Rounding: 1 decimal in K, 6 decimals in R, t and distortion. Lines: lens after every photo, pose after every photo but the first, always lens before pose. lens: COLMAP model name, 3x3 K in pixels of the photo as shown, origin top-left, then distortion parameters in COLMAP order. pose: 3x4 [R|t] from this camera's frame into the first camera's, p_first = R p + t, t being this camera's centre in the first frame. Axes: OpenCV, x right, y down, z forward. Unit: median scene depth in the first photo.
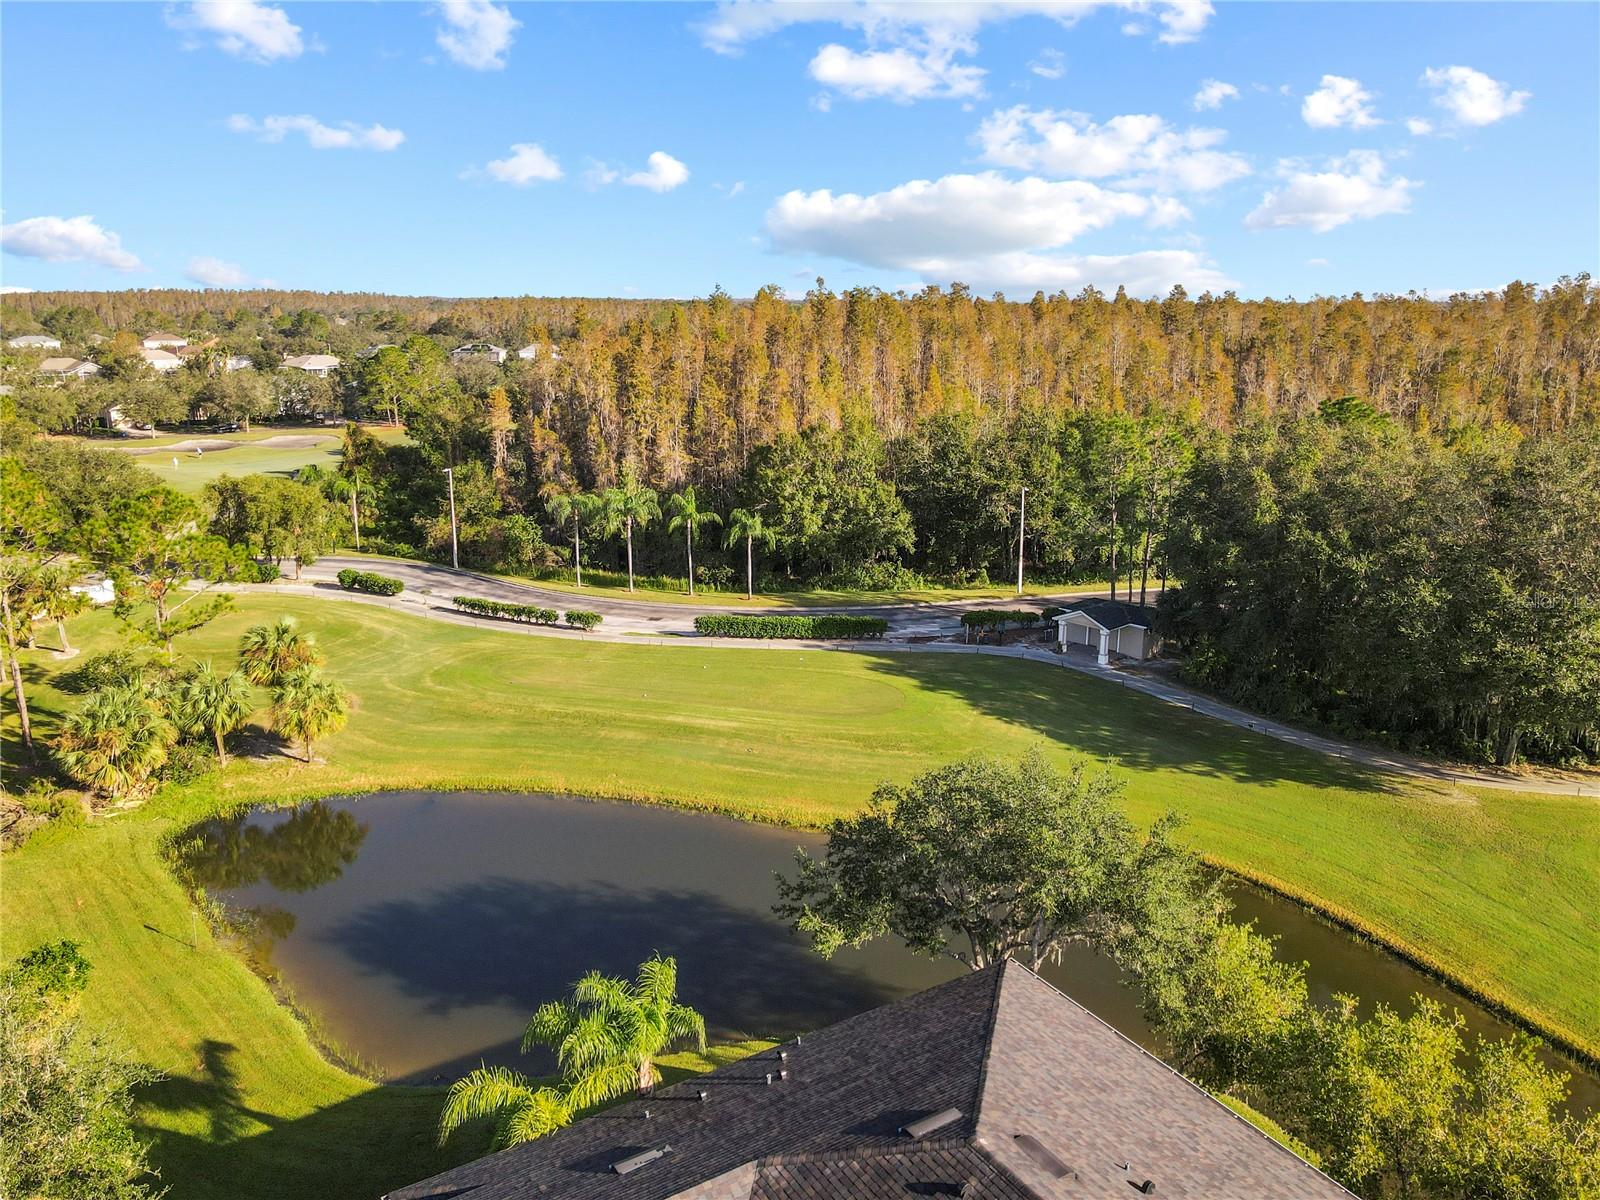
lens RADIAL K [[1175.7, 0, 805.0], [0, 1175.7, 594.8], [0, 0, 1]] dist [0.006742, 0.011204]
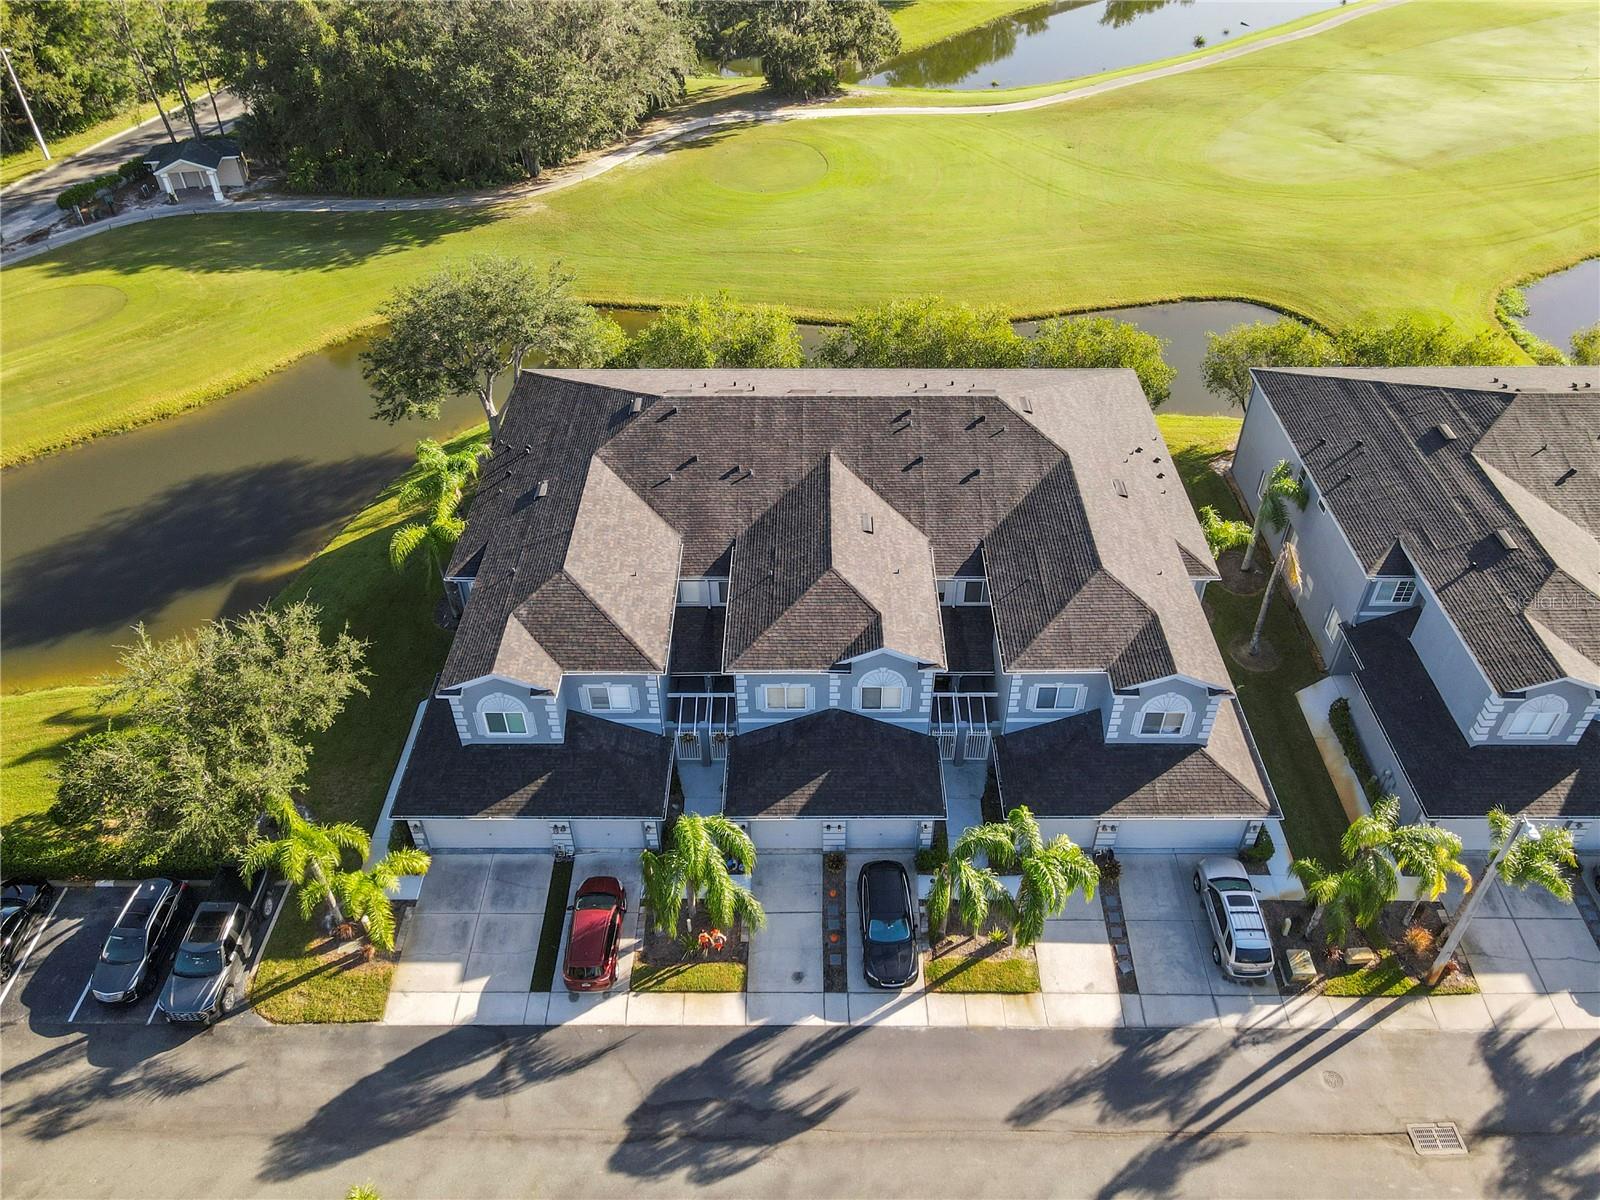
lens RADIAL K [[1164.4, 0, 806.0], [0, 1164.4, 599.9], [0, 0, 1]] dist [0.006561, 0.003797]
pose [[0.535235, -0.557019, 0.635022, -0.518004], [0.211105, 0.816121, 0.537941, -0.155557], [-0.817898, -0.153869, 0.554407, -0.236911]]
